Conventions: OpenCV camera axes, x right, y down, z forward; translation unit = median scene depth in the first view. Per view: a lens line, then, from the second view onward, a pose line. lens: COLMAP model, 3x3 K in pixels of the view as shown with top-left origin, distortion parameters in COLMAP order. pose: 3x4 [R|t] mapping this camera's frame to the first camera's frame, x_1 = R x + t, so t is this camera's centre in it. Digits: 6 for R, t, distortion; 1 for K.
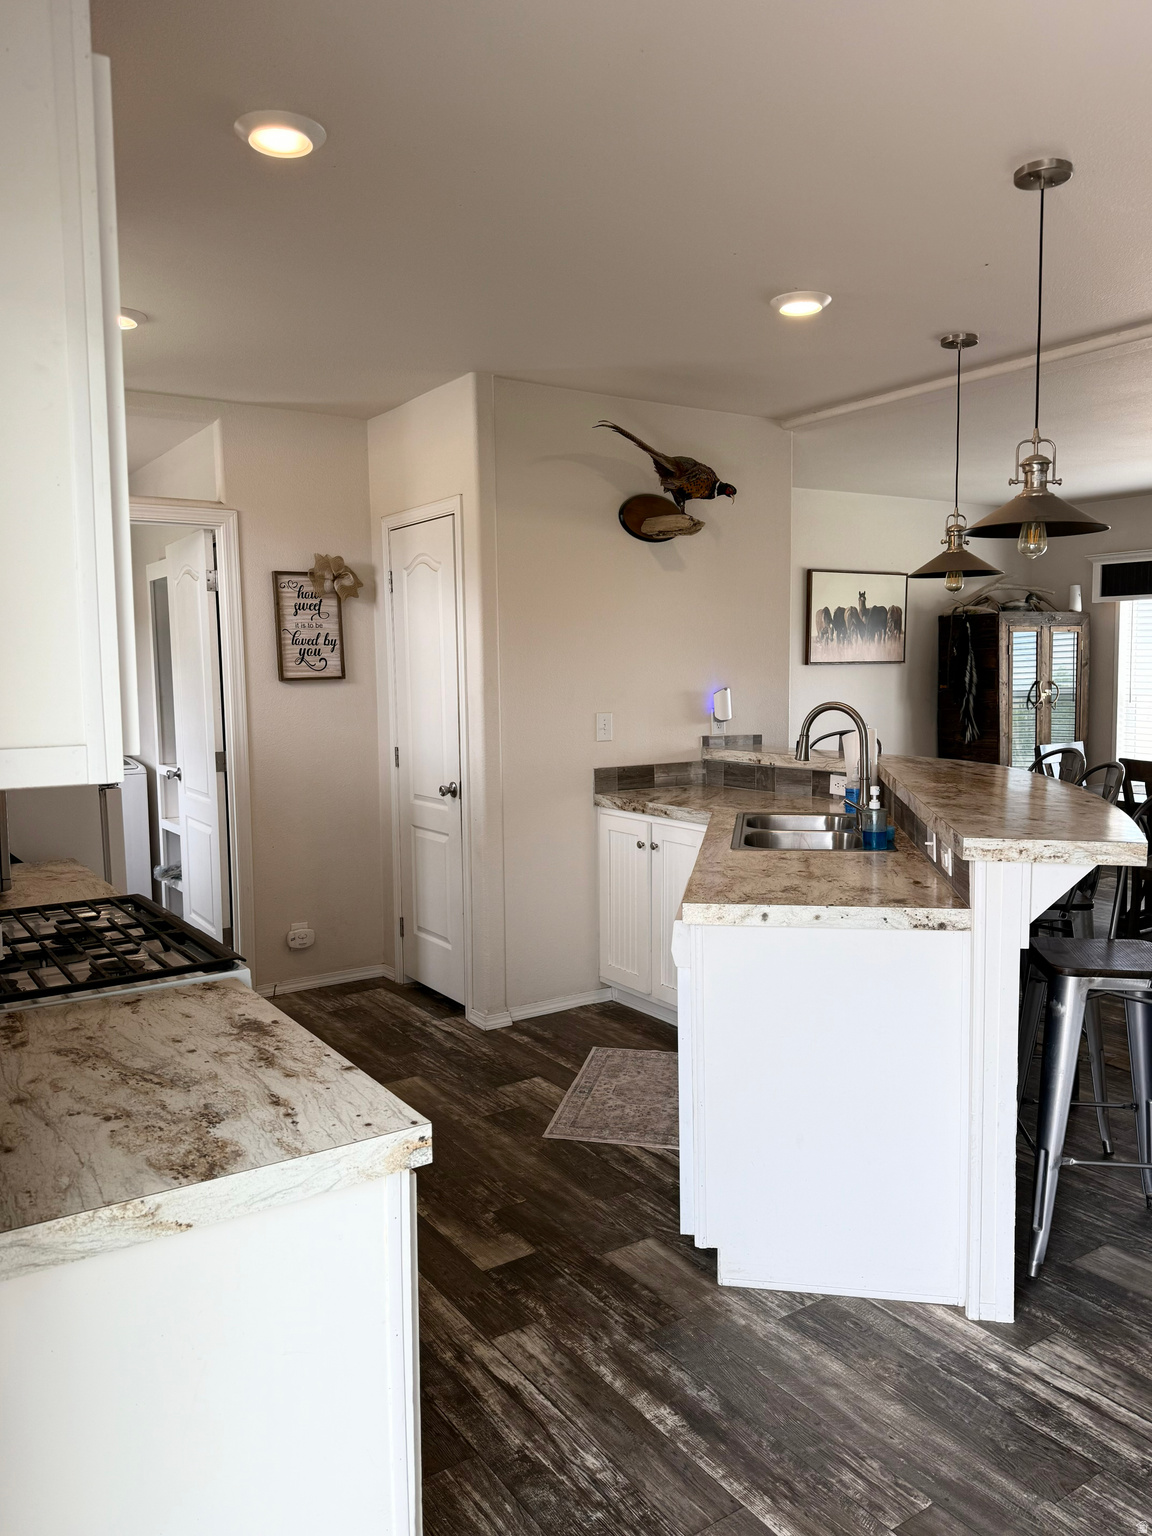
lens RADIAL K [[1127.1, 0, 567.7], [0, 1127.1, 777.3], [0, 0, 1]] dist [0.106052, -0.149064]
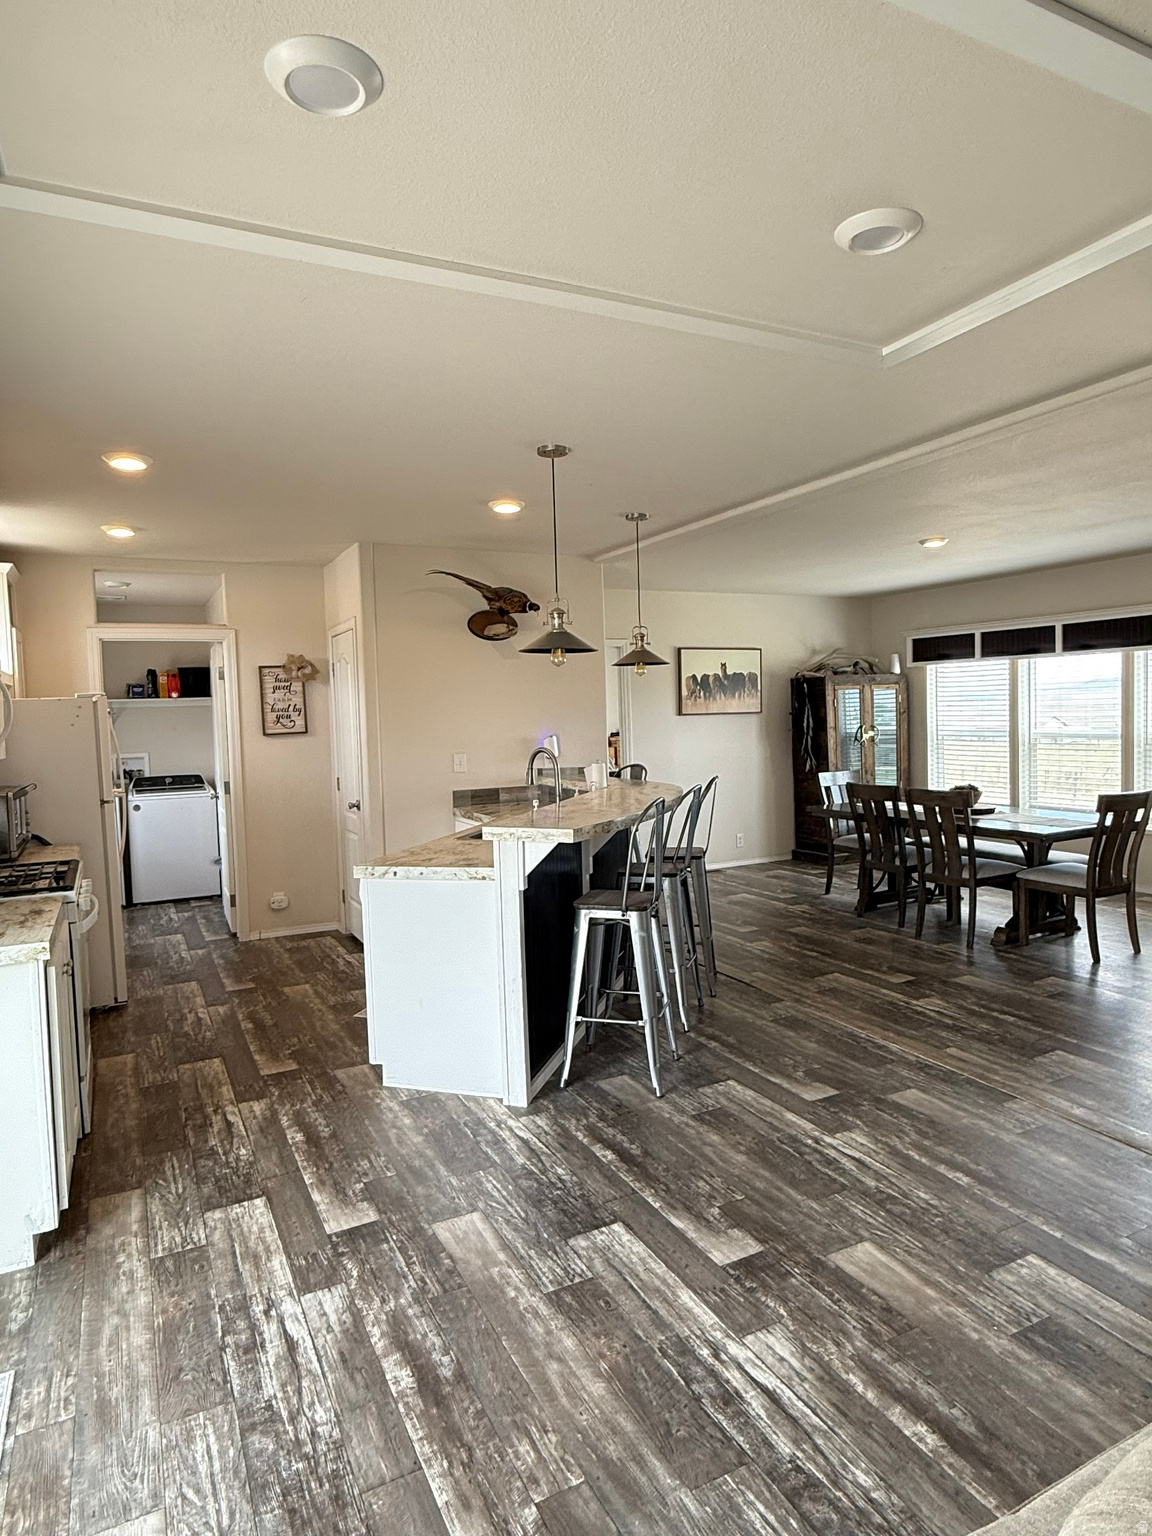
lens RADIAL K [[929.5, 0, 576.0], [0, 929.5, 768.0], [0, 0, 1]] dist [-0.000071, -0.001628]
pose [[0.992195, -0.008078, -0.124434, 0.327622], [0.003712, 0.999371, -0.035274, 0.006037], [0.124641, 0.034537, 0.991601, -0.207381]]
